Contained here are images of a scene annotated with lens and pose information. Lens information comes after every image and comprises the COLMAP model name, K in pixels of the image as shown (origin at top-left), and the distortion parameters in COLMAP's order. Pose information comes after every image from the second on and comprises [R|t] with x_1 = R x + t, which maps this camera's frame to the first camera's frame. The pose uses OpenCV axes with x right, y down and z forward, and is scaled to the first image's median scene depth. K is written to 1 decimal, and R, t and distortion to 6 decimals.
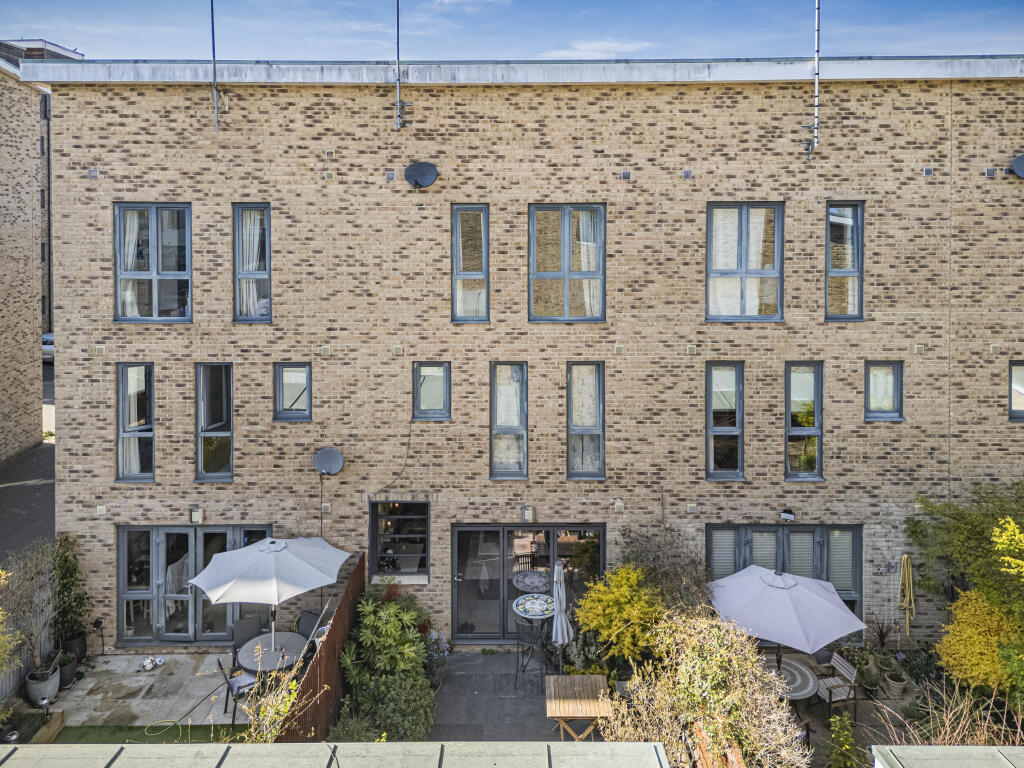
lens RADIAL K [[717.6, 0, 512.0], [0, 717.6, 384.0], [0, 0, 1]] dist [0.065993, -0.066010]
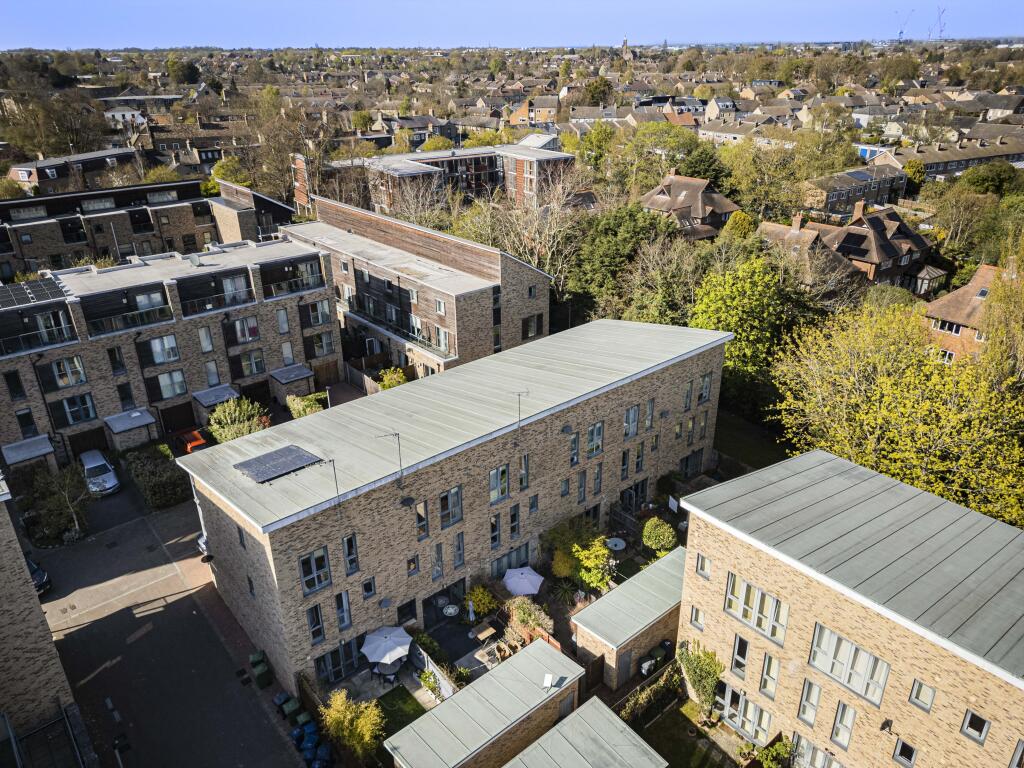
lens RADIAL K [[717.6, 0, 512.0], [0, 717.6, 384.0], [0, 0, 1]] dist [0.065993, -0.066010]
pose [[0.751709, -0.275870, 0.599023, -1.293539], [0.017381, 0.916278, 0.400166, -1.727278], [-0.659266, -0.290397, 0.693569, -0.960344]]
